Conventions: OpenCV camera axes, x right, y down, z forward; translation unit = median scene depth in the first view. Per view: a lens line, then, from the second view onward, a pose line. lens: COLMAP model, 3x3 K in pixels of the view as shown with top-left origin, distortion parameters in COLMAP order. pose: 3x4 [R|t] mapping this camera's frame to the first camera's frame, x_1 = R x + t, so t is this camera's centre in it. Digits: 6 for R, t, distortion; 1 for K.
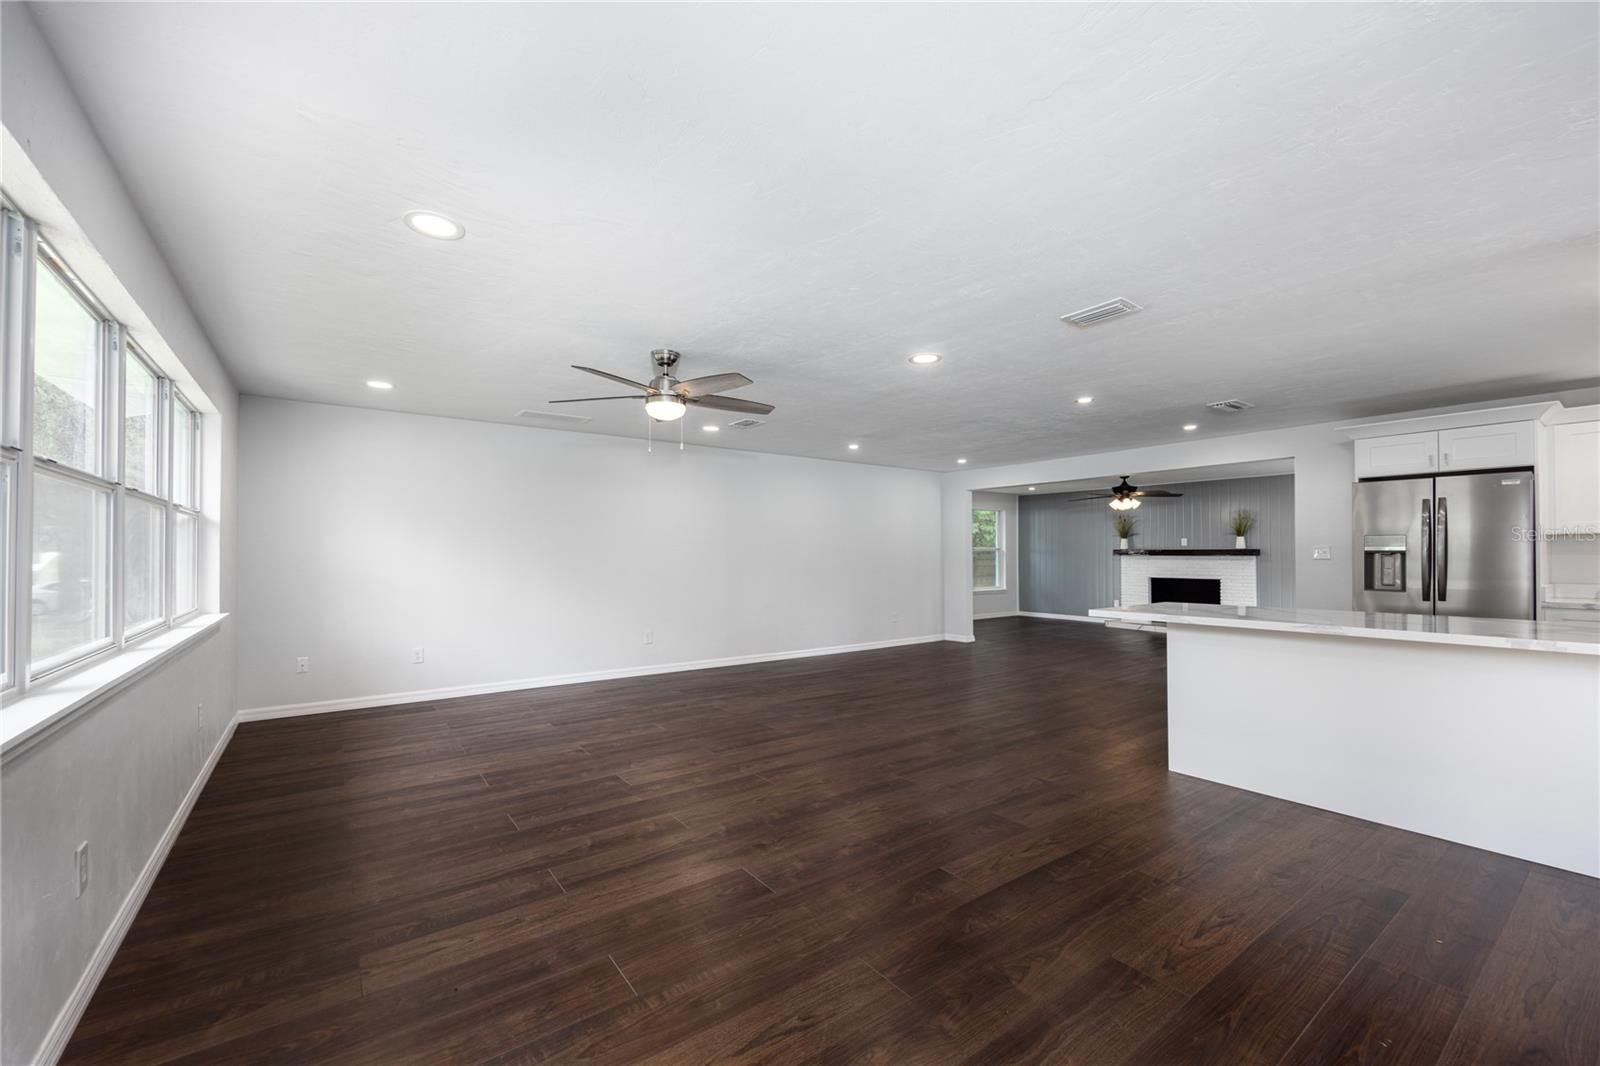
lens RADIAL K [[646.3, 0, 799.9], [0, 646.3, 549.3], [0, 0, 1]] dist [0.000025, -0.000001]
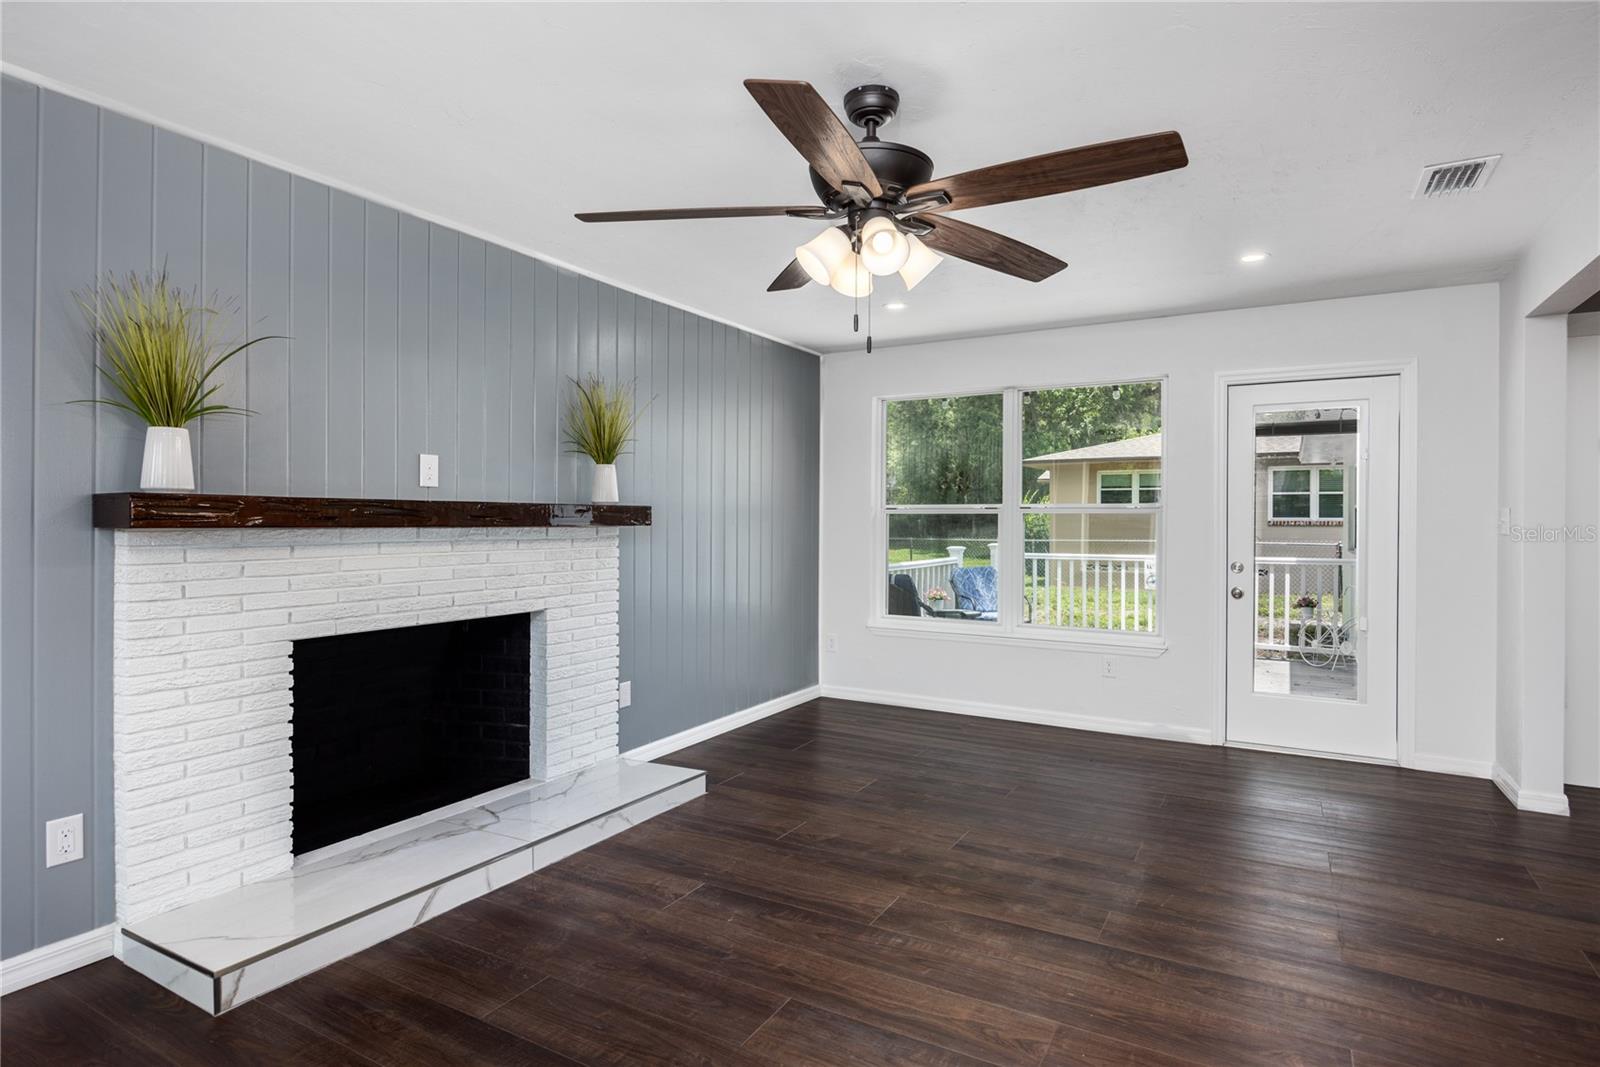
lens RADIAL K [[852.9, 0, 800.0], [0, 852.9, 533.5], [0, 0, 1]] dist [0.000050, 0.000002]
pose [[-0.401867, -0.008069, 0.915663, 0.248231], [-0.010177, 0.999939, 0.004345, 0.010333], [-0.915642, -0.007573, -0.401924, 1.018694]]
